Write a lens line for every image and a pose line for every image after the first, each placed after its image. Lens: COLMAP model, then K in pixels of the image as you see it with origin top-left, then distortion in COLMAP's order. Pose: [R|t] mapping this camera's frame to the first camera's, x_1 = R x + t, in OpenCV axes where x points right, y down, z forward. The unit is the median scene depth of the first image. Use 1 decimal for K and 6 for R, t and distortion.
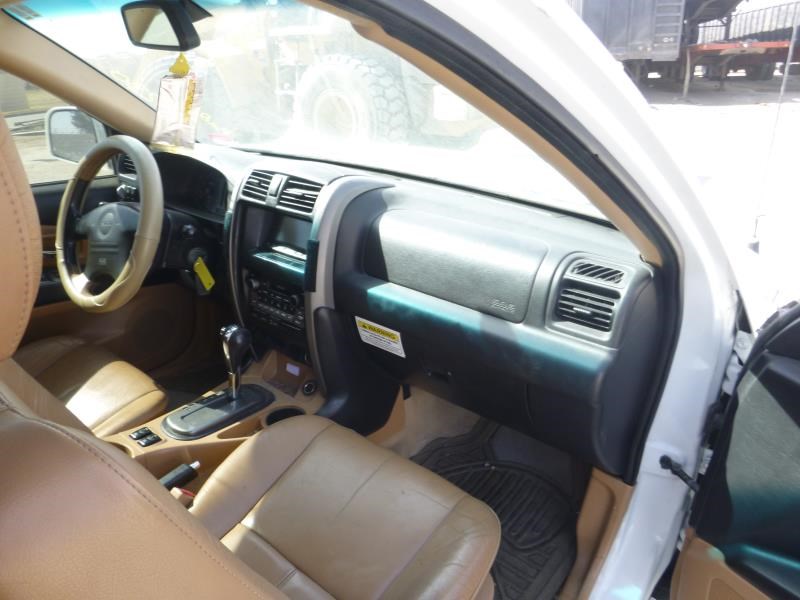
lens RADIAL K [[589.6, 0, 400.1], [0, 589.6, 298.3], [0, 0, 1]] dist [-0.024546, -0.013486]
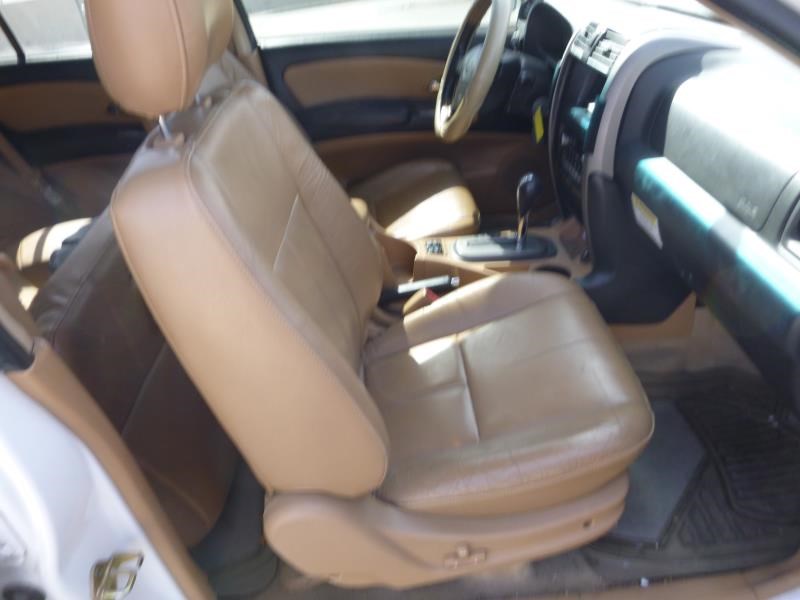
lens RADIAL K [[589.6, 0, 399.6], [0, 589.6, 301.8], [0, 0, 1]] dist [-0.024546, -0.013486]
pose [[0.632958, 0.345876, -0.692628, 0.396273], [-0.186249, 0.936408, 0.297408, -0.012795], [0.751449, -0.059246, 0.657126, 0.108827]]
